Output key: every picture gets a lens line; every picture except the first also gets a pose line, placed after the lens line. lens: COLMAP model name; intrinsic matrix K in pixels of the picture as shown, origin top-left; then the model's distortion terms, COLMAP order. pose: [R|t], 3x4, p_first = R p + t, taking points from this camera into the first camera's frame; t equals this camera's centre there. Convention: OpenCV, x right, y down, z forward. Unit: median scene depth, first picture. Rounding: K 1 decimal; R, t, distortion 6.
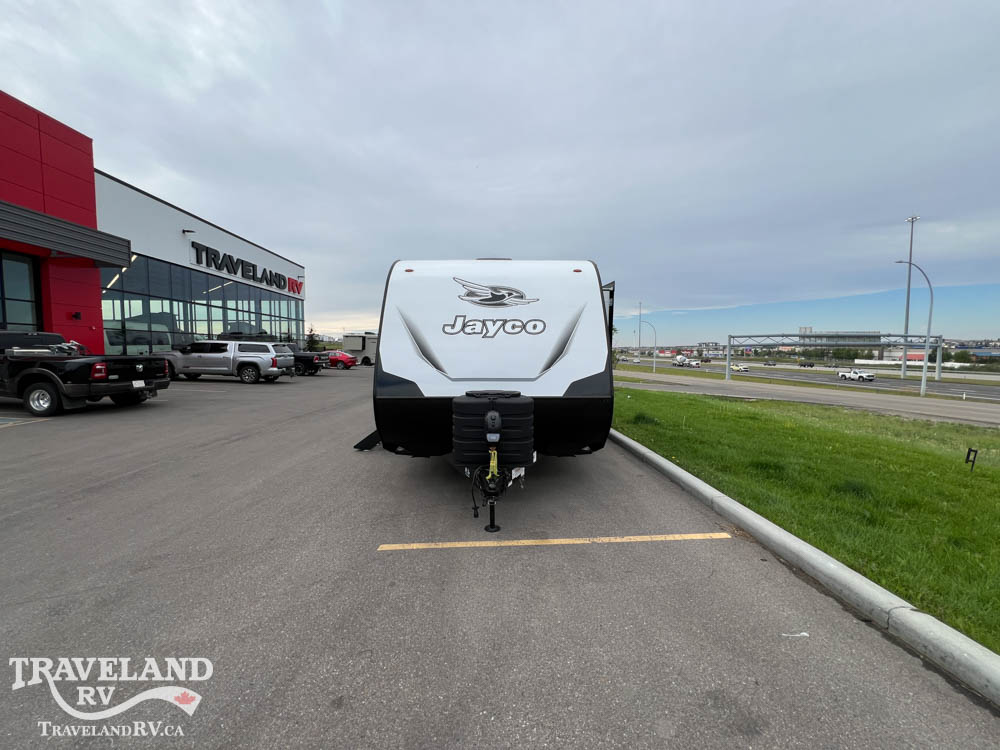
lens RADIAL K [[399.8, 0, 501.2], [0, 399.8, 390.0], [0, 0, 1]] dist [0.000028, 0.000285]
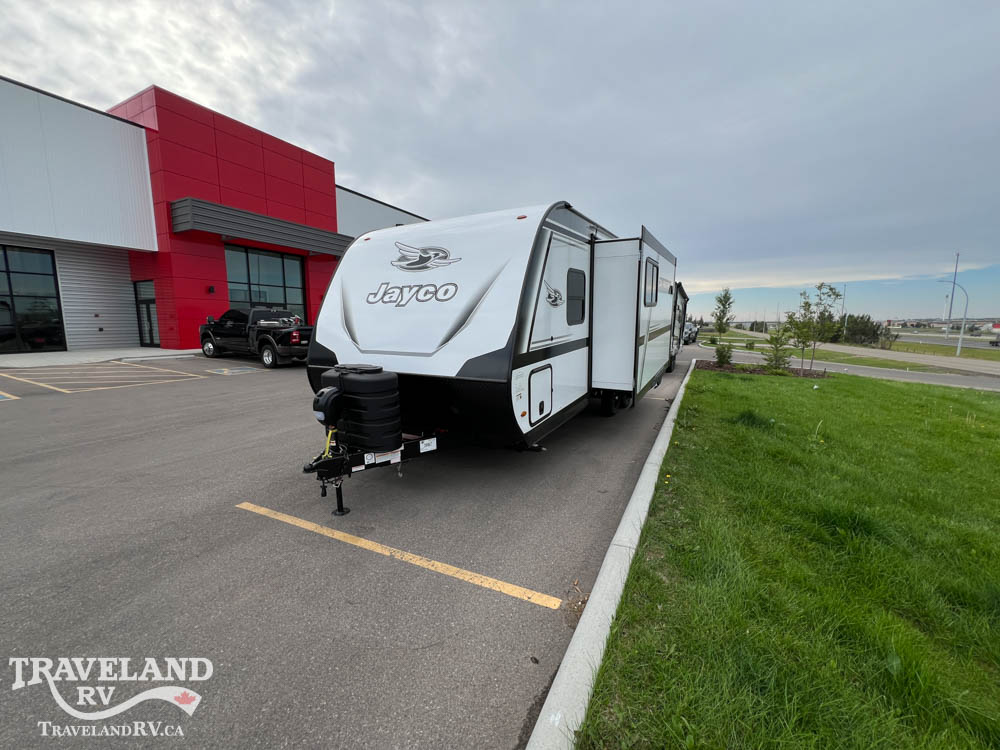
lens RADIAL K [[399.8, 0, 502.4], [0, 399.8, 388.9], [0, 0, 1]] dist [0.000028, 0.000285]
pose [[0.870657, 0.080819, -0.485205, 0.590939], [-0.049767, 0.995821, 0.076569, -0.024819], [0.489366, -0.042518, 0.871041, 0.305575]]
